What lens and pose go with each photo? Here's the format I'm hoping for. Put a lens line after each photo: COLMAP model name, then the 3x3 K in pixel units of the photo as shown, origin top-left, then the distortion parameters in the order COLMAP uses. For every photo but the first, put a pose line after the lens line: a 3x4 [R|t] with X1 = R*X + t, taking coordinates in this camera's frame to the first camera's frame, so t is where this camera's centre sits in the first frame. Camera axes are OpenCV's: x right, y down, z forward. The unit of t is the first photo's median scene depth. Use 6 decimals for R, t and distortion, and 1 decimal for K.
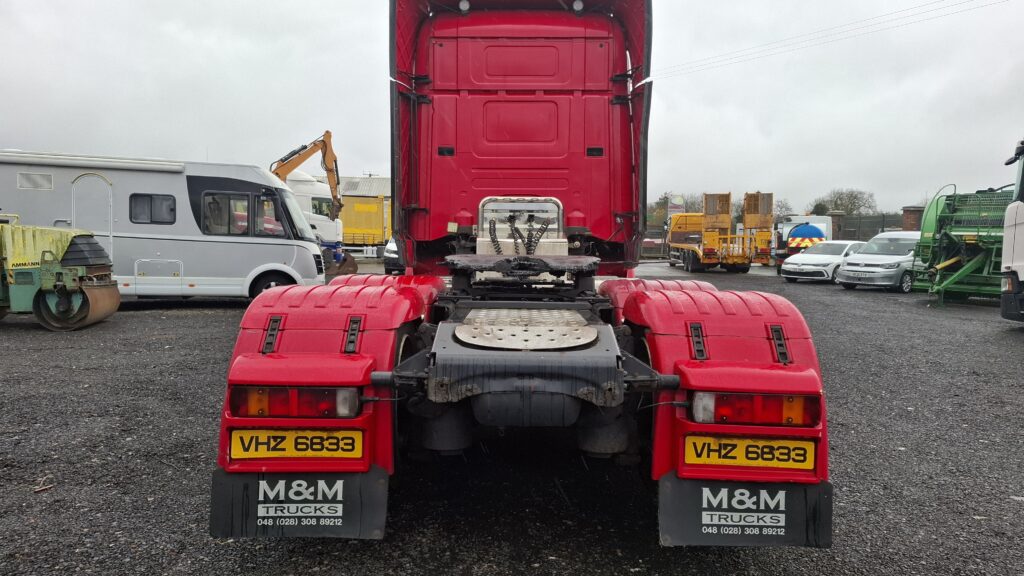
lens RADIAL K [[711.0, 0, 503.8], [0, 711.0, 288.0], [0, 0, 1]] dist [0.148741, -0.209073]
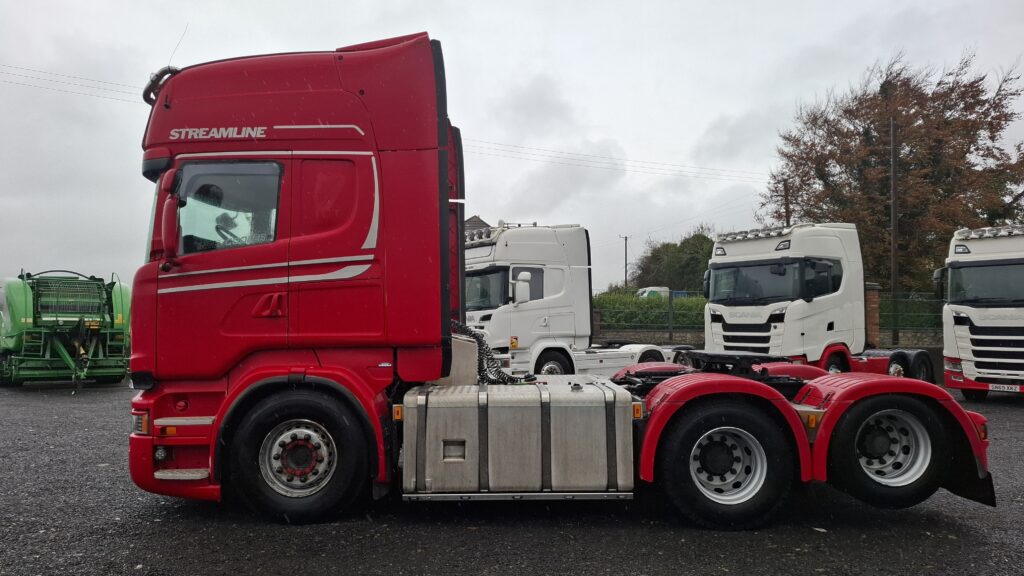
lens RADIAL K [[711.0, 0, 503.8], [0, 711.0, 288.0], [0, 0, 1]] dist [0.148741, -0.209073]
pose [[-0.032546, 0.036757, 0.998794, -0.913518], [0.064397, 0.997324, -0.034604, -0.096102], [-0.997394, 0.063193, -0.034826, 0.928143]]
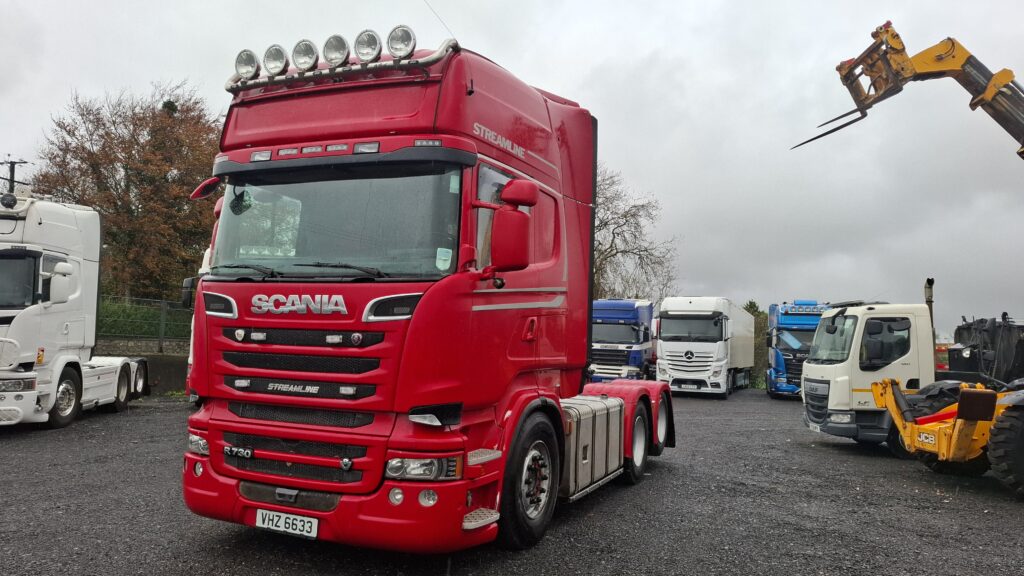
lens RADIAL K [[714.4, 0, 511.8], [0, 714.4, 292.3], [0, 0, 1]] dist [0.096135, -0.089752]
pose [[-0.919403, -0.018139, 0.392898, -0.421325], [-0.023228, 0.999697, -0.008203, -0.152379], [-0.392630, -0.016668, -0.919546, 1.842118]]
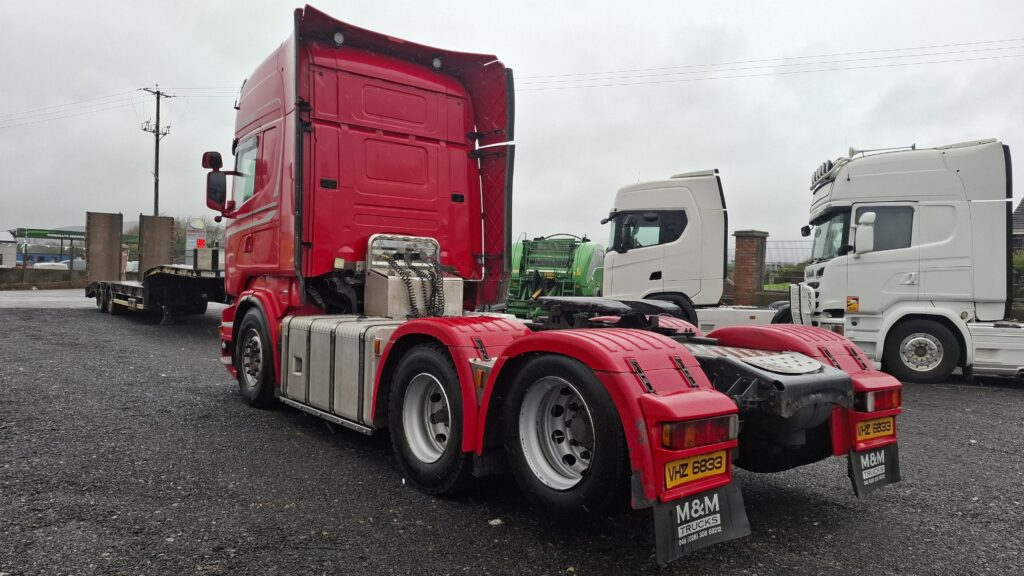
lens RADIAL K [[711.0, 0, 503.8], [0, 711.0, 288.0], [0, 0, 1]] dist [0.148741, -0.209073]
pose [[0.768768, 0.000431, 0.639528, -0.520136], [0.023029, 0.999333, -0.028356, -0.019986], [-0.639113, 0.036527, 0.768245, 0.119688]]
